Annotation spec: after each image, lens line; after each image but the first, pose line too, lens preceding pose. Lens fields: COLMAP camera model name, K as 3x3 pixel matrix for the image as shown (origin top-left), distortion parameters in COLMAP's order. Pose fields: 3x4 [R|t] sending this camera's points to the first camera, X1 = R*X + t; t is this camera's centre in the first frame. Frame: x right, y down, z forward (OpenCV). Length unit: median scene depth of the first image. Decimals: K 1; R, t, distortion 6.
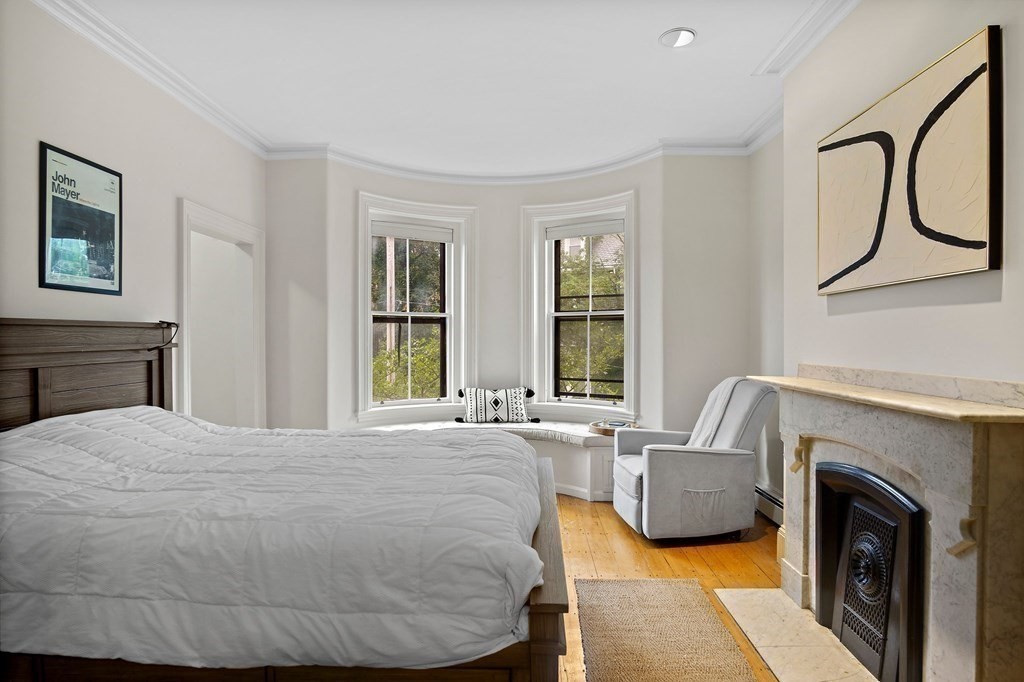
lens RADIAL K [[548.9, 0, 518.2], [0, 548.9, 342.5], [0, 0, 1]] dist [-0.029659, 0.006097]
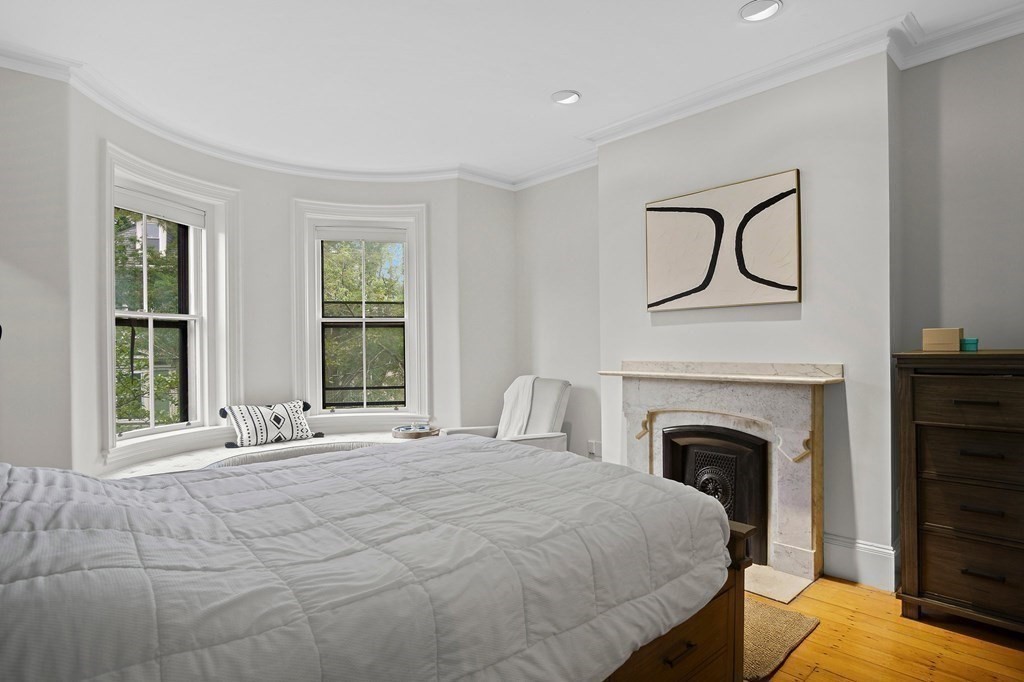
lens RADIAL K [[548.9, 0, 511.6], [0, 548.9, 348.7], [0, 0, 1]] dist [-0.029659, 0.006097]
pose [[0.720023, -0.010442, 0.693871, -0.463223], [0.014872, 0.999889, -0.000386, 0.003259], [-0.693790, 0.010597, 0.720099, 0.145327]]
